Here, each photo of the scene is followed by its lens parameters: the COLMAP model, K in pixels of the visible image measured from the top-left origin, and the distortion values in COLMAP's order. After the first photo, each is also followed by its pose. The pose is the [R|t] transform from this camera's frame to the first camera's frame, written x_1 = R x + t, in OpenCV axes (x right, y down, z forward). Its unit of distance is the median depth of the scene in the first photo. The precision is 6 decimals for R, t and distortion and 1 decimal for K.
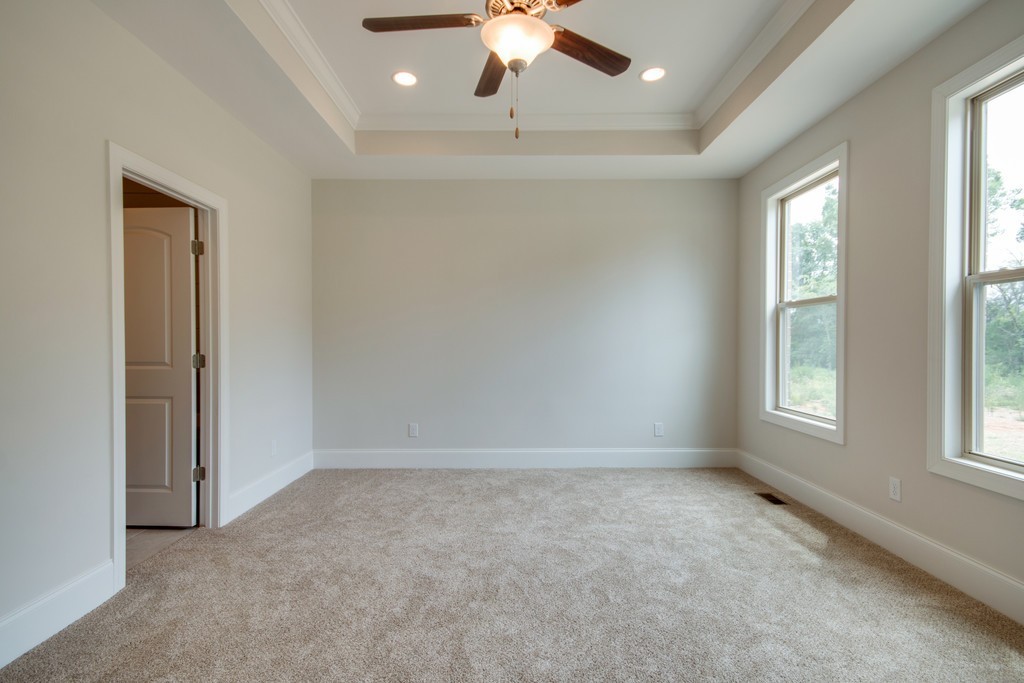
lens RADIAL K [[490.9, 0, 508.0], [0, 490.9, 345.4], [0, 0, 1]] dist [0.020985, -0.000209]
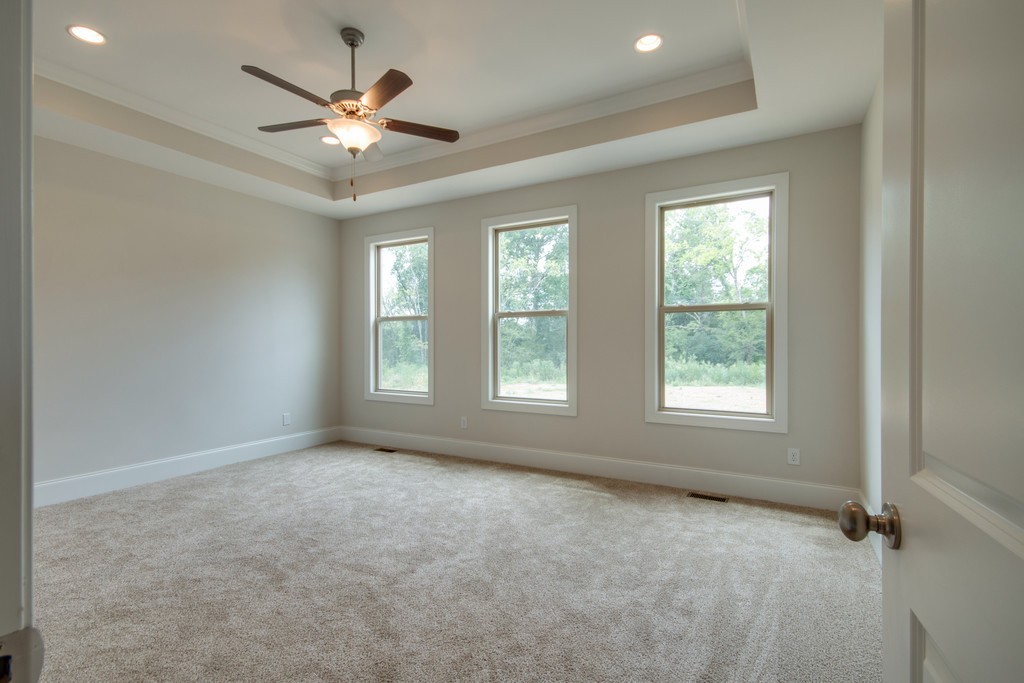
lens RADIAL K [[490.9, 0, 508.0], [0, 490.9, 345.4], [0, 0, 1]] dist [0.020985, -0.000209]
pose [[0.495894, -0.003079, 0.868378, -0.689812], [0.006963, 0.999976, -0.000431, -0.000912], [-0.868355, 0.006260, 0.495903, -0.058667]]
